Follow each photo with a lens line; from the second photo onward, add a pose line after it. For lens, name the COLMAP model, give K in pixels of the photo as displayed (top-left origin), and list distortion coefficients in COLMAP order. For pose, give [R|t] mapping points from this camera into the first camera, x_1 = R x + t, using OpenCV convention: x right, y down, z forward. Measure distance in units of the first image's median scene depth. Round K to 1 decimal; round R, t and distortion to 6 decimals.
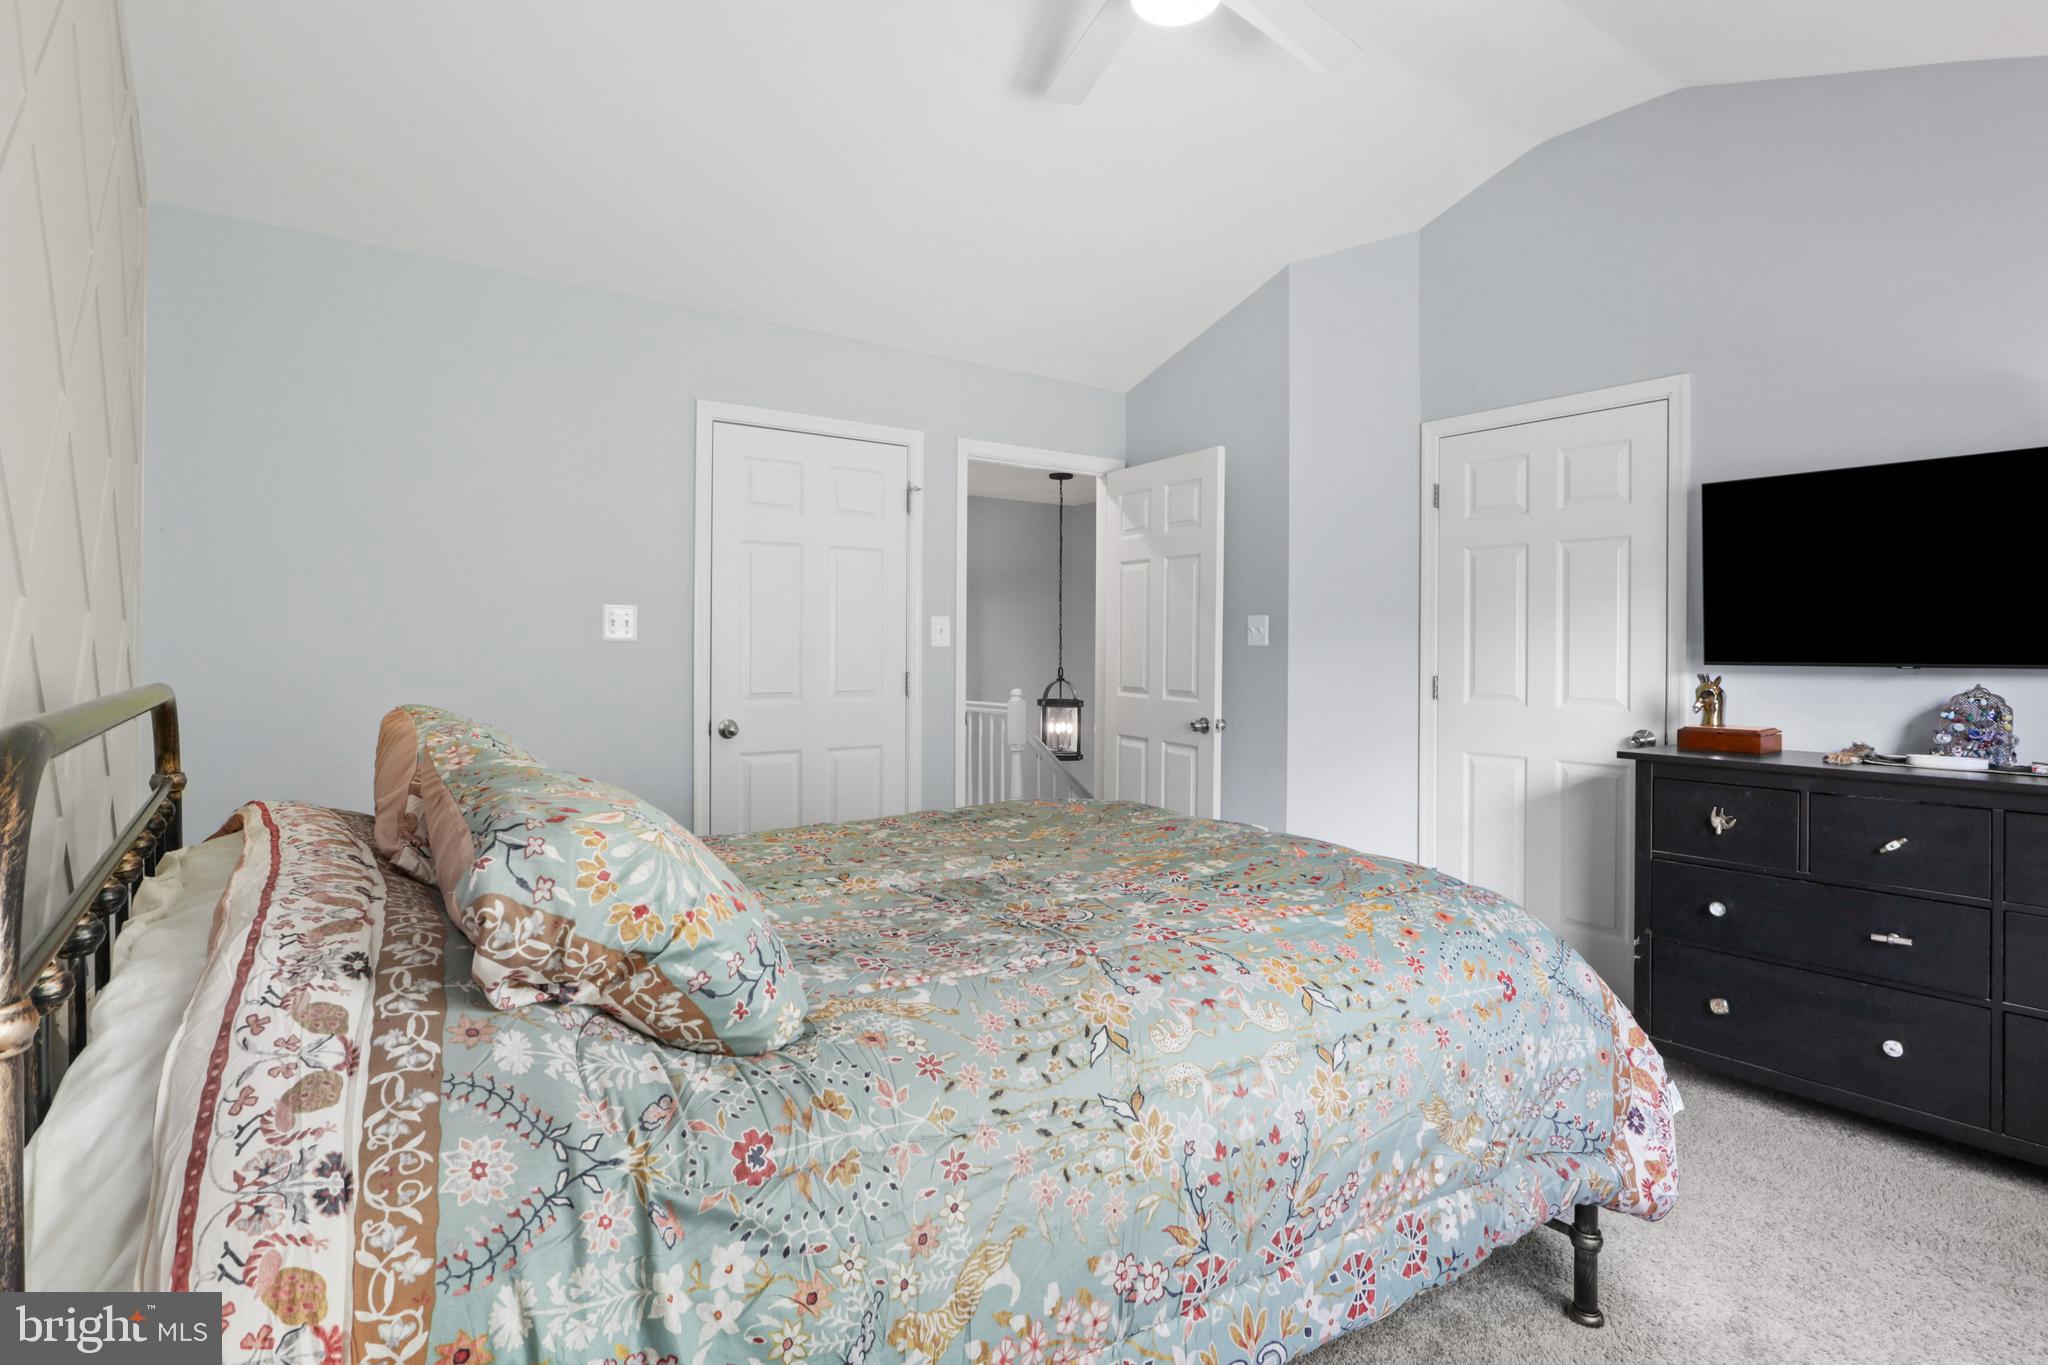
lens RADIAL K [[1070.5, 0, 1012.3], [0, 1070.5, 629.3], [0, 0, 1]] dist [-0.003432, 0.013808]
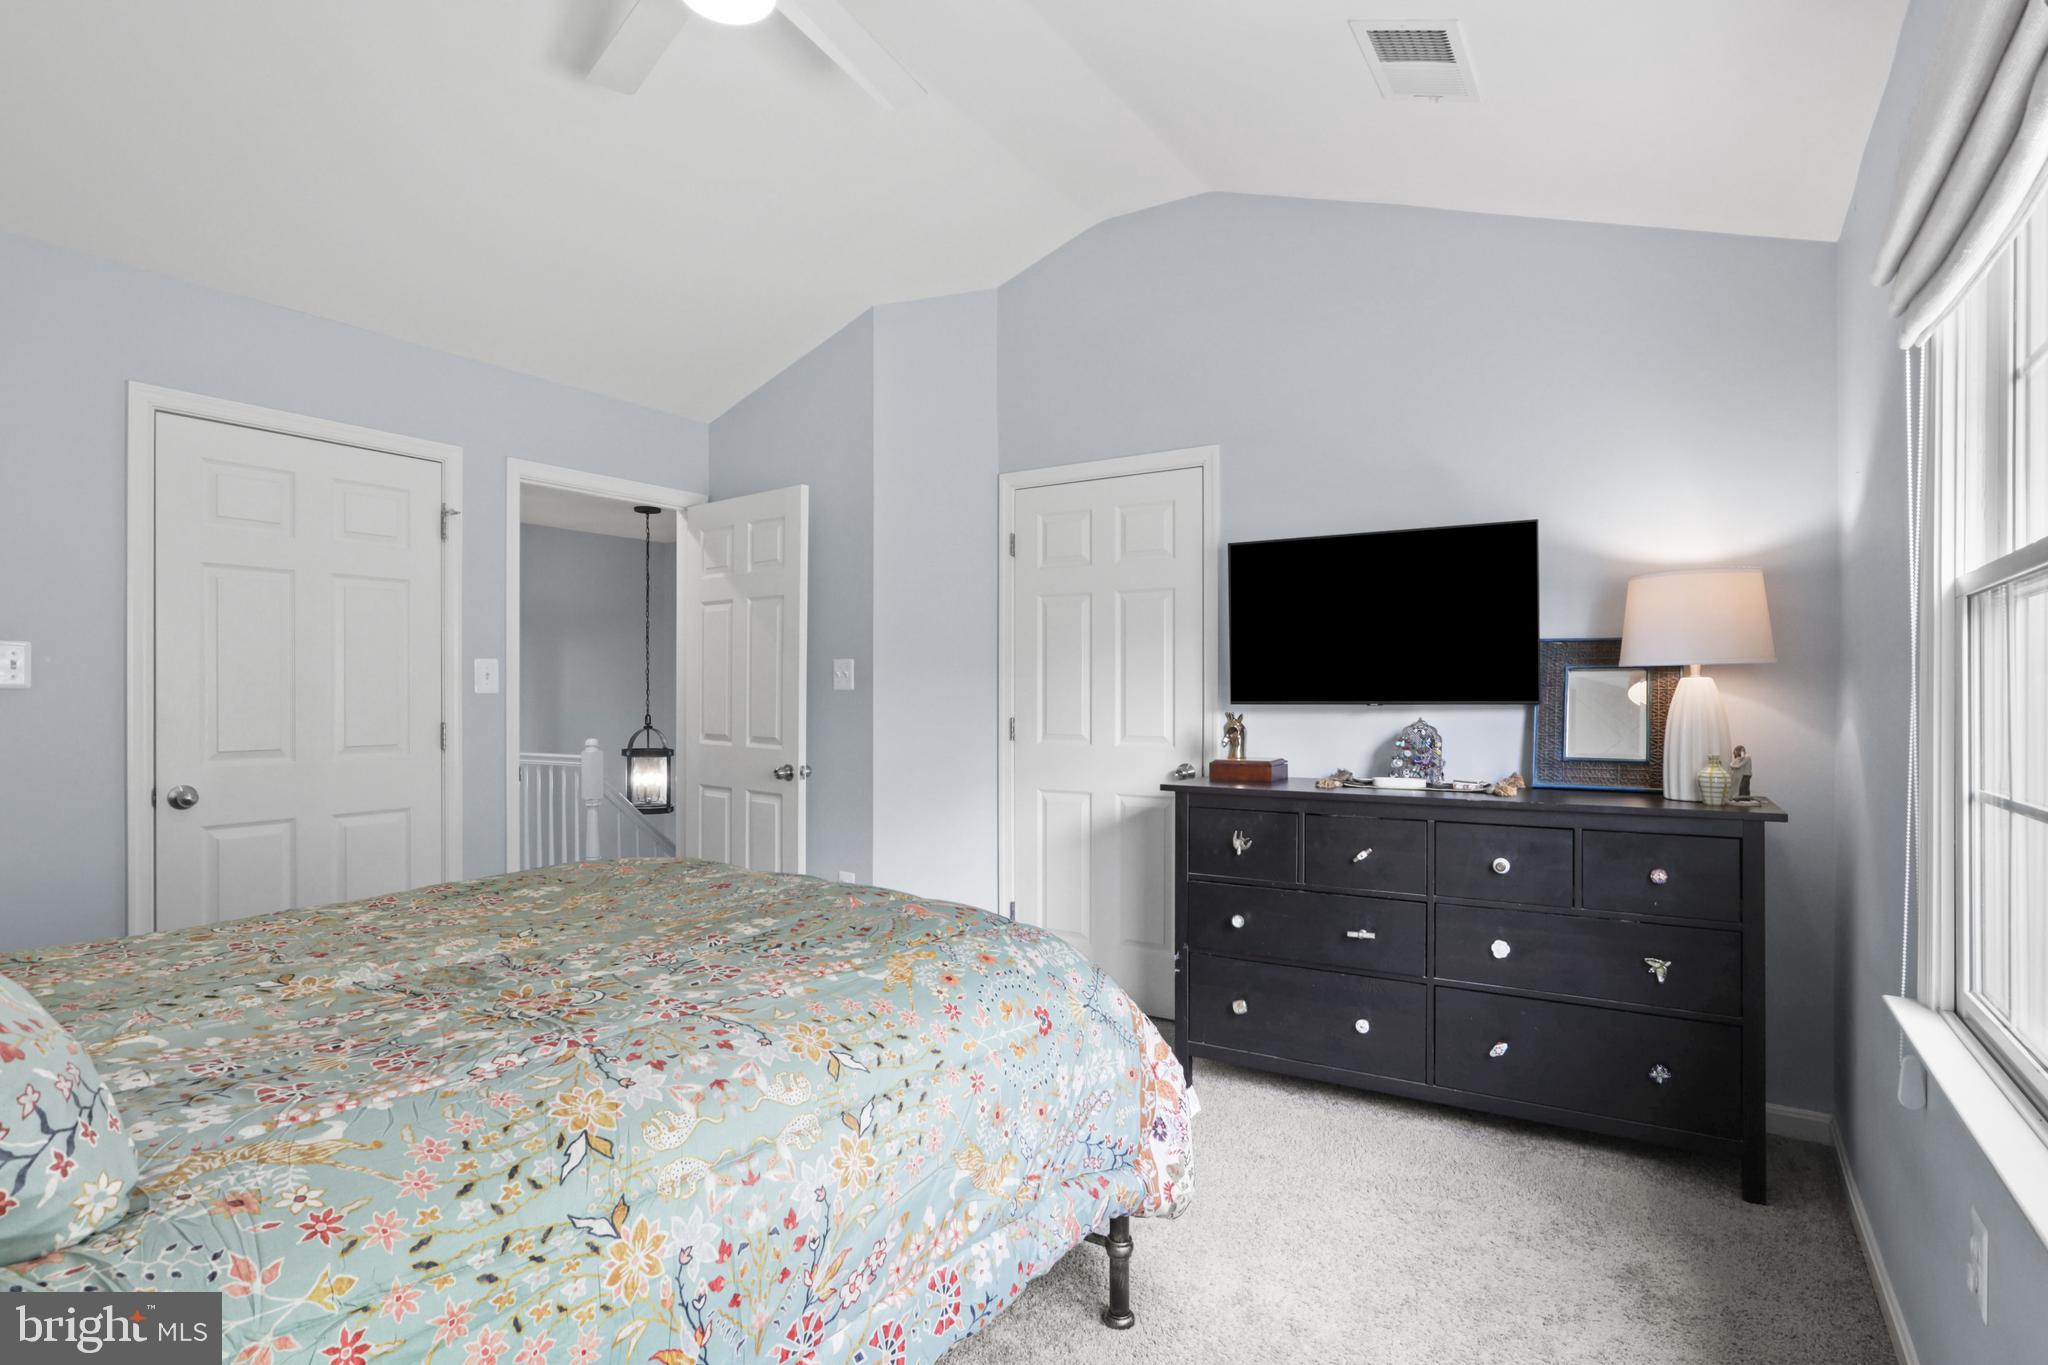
lens RADIAL K [[1049.5, 0, 1034.9], [0, 1049.5, 671.4], [0, 0, 1]] dist [-0.003218, 0.015668]
pose [[0.935344, 0.000593, 0.353738, 0.092649], [0.000711, 0.999993, -0.003558, 0.003547], [-0.353738, 0.003579, 0.935338, 0.060540]]
